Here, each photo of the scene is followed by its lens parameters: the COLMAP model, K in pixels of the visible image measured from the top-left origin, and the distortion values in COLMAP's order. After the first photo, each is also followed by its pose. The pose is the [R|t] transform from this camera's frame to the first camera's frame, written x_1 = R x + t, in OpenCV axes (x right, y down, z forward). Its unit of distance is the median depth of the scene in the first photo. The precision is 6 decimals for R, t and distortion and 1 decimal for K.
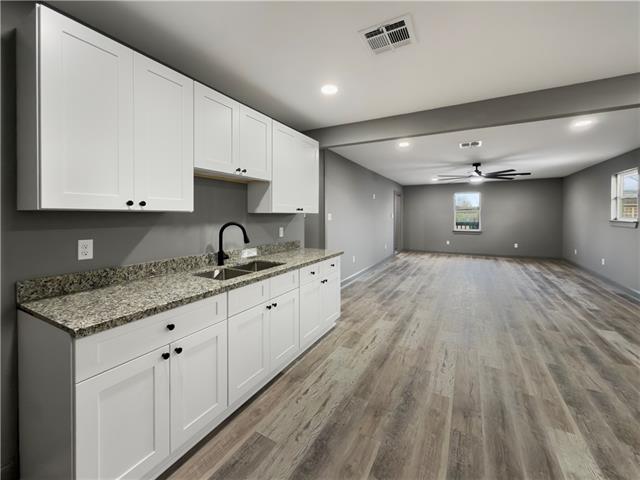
lens RADIAL K [[267.3, 0, 321.9], [0, 267.3, 214.0], [0, 0, 1]] dist [-0.001549, -0.000498]
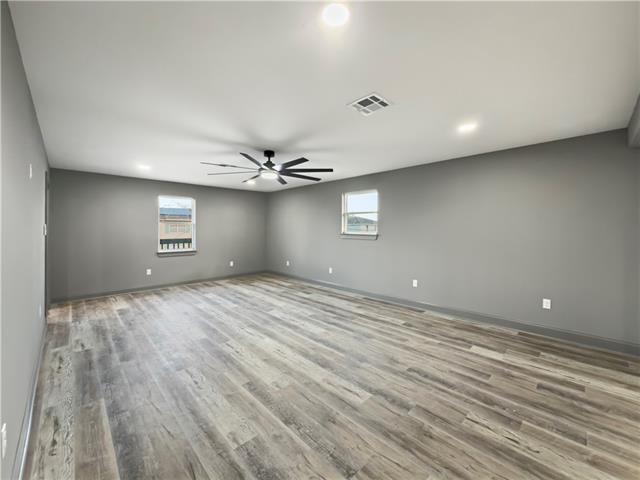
lens RADIAL K [[260.9, 0, 320.0], [0, 260.9, 226.6], [0, 0, 1]] dist [-0.000001, 0.000222]
pose [[0.298027, 0.006579, 0.954535, -0.020212], [-0.003073, 0.999978, -0.005933, 0.002139], [-0.954552, -0.001166, 0.298041, 1.869212]]
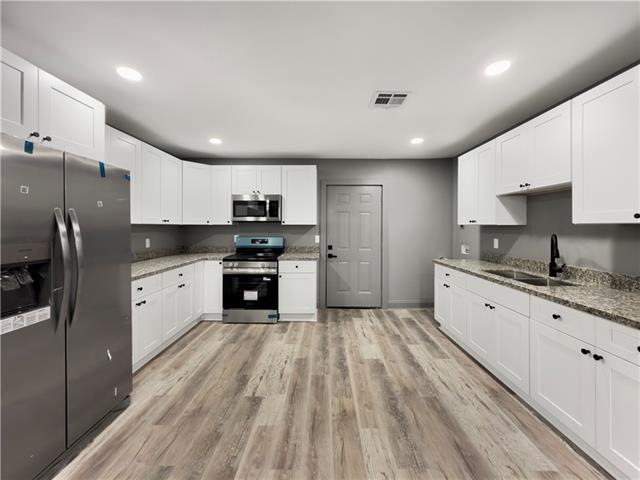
lens RADIAL K [[260.9, 0, 320.0], [0, 260.9, 226.6], [0, 0, 1]] dist [-0.000001, 0.000222]
pose [[-0.884236, -0.001633, -0.467038, 0.962051], [-0.000939, 0.999998, -0.001718, 0.005544], [0.467040, -0.001080, -0.884235, 1.620966]]
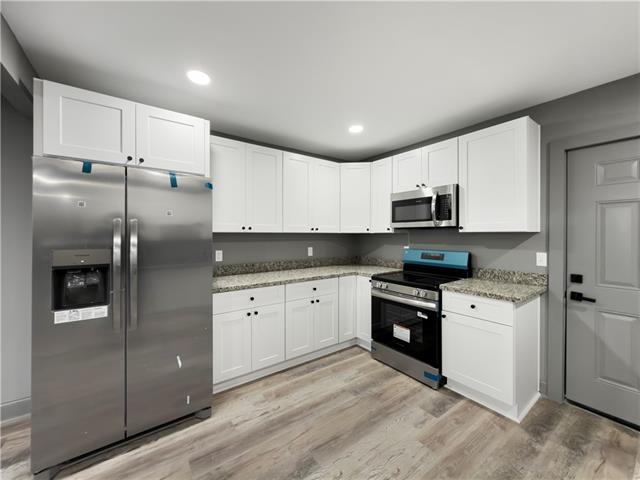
lens RADIAL K [[258.6, 0, 321.2], [0, 258.6, 234.9], [0, 0, 1]] dist [-0.000058, 0.000139]
pose [[-0.906164, -0.001088, 0.422925, 0.391395], [-0.001655, 0.999998, -0.000974, 0.003823], [-0.422923, -0.001583, -0.906164, 1.130891]]
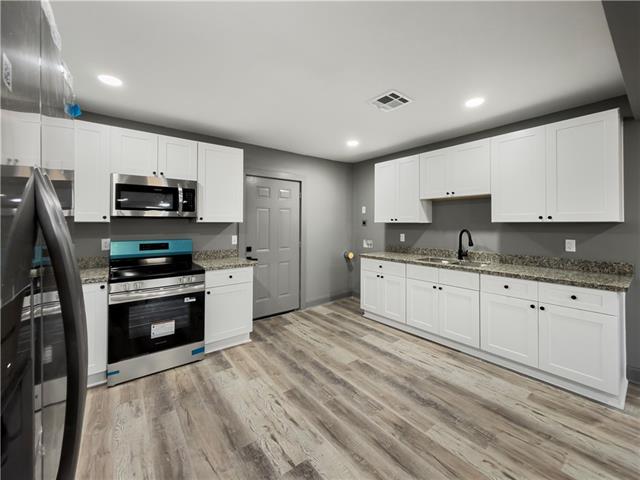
lens RADIAL K [[264.1, 0, 319.2], [0, 264.1, 220.5], [0, 0, 1]] dist [0.002047, 0.000095]
pose [[-0.404515, -0.011411, -0.914460, 1.347373], [0.002887, 0.999901, -0.013754, 0.000894], [0.914527, -0.008204, -0.404442, 0.979242]]
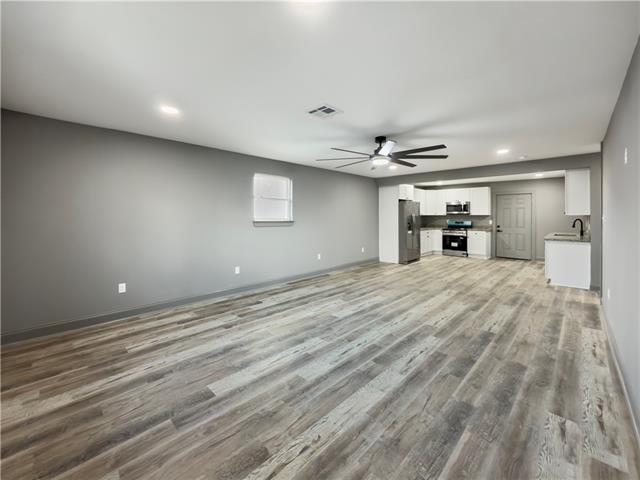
lens RADIAL K [[267.3, 0, 321.9], [0, 267.3, 214.0], [0, 0, 1]] dist [-0.001549, -0.000498]
pose [[-0.964462, 0.001349, 0.264218, 1.472821], [-0.001481, 0.999944, -0.010513, 0.020079], [-0.264218, -0.010531, -0.964406, 4.549807]]
